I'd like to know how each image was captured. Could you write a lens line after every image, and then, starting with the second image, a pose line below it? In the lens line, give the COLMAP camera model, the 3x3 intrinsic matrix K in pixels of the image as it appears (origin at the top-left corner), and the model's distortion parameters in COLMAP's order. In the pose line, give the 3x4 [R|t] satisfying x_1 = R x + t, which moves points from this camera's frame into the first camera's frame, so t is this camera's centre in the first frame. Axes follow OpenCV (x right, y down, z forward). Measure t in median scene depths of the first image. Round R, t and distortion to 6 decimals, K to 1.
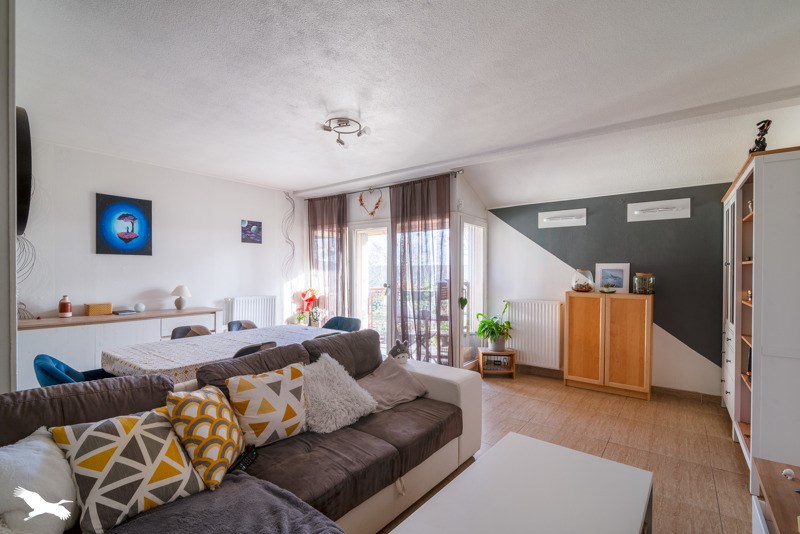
lens RADIAL K [[372.0, 0, 399.6], [0, 372.0, 270.9], [0, 0, 1]] dist [-0.001464, -0.000130]
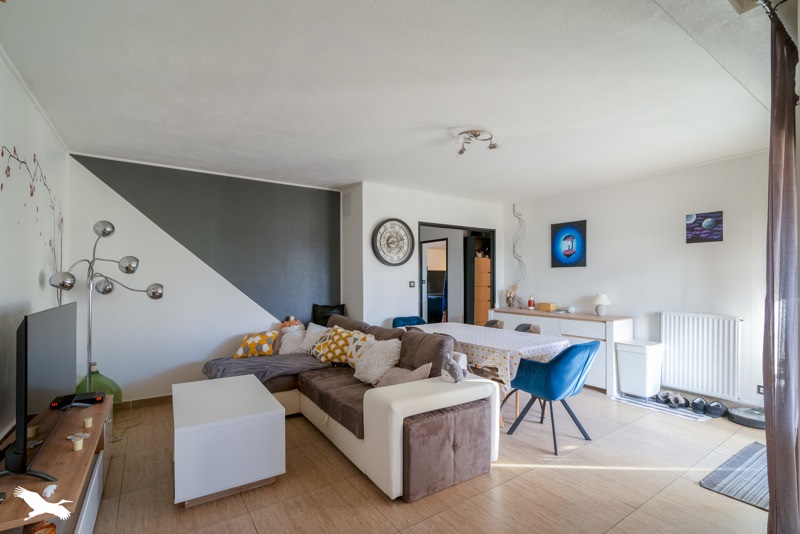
lens RADIAL K [[372.0, 0, 397.5], [0, 372.0, 281.7], [0, 0, 1]] dist [-0.001464, -0.000130]
pose [[-0.325643, 0.001584, -0.945491, 0.649561], [-0.003369, 0.999990, 0.002836, 0.004108], [0.945487, 0.004109, -0.325635, 0.850068]]
